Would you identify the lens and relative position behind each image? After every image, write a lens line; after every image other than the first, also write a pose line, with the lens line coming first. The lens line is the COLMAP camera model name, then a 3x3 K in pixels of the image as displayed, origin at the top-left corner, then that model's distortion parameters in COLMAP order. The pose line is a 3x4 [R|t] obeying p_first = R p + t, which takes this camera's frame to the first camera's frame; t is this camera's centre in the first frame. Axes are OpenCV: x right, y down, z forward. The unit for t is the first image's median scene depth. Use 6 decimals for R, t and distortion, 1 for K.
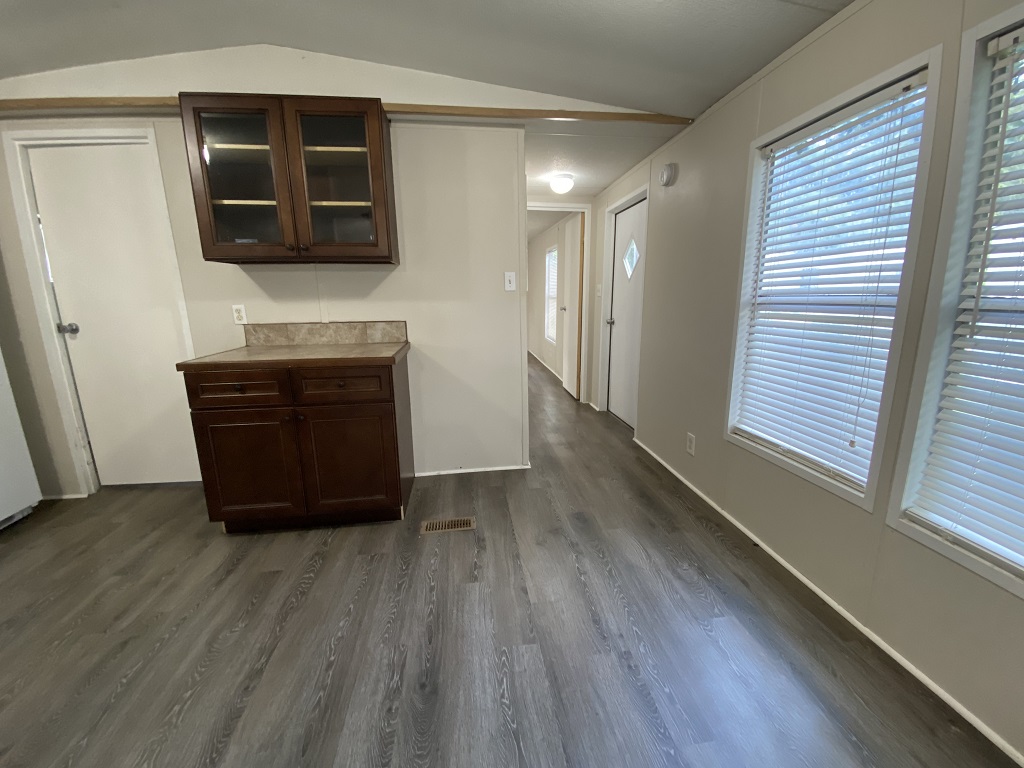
lens RADIAL K [[413.2, 0, 512.0], [0, 413.2, 384.0], [0, 0, 1]] dist [0.021585, -0.022303]
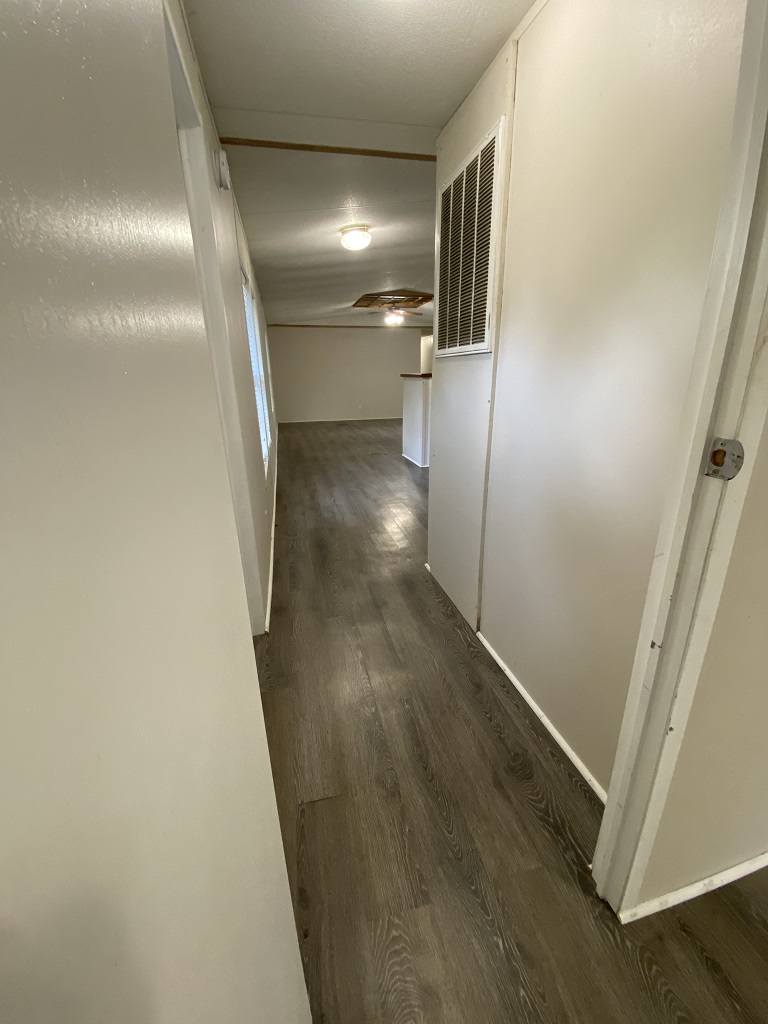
lens RADIAL K [[414.0, 0, 389.6], [0, 414.0, 514.3], [0, 0, 1]] dist [0.026603, -0.021544]
pose [[-0.991325, 0.068804, -0.111981, 0.310041], [0.000843, 0.855335, 0.518074, -0.515254], [0.131427, 0.513486, -0.847974, 2.416858]]
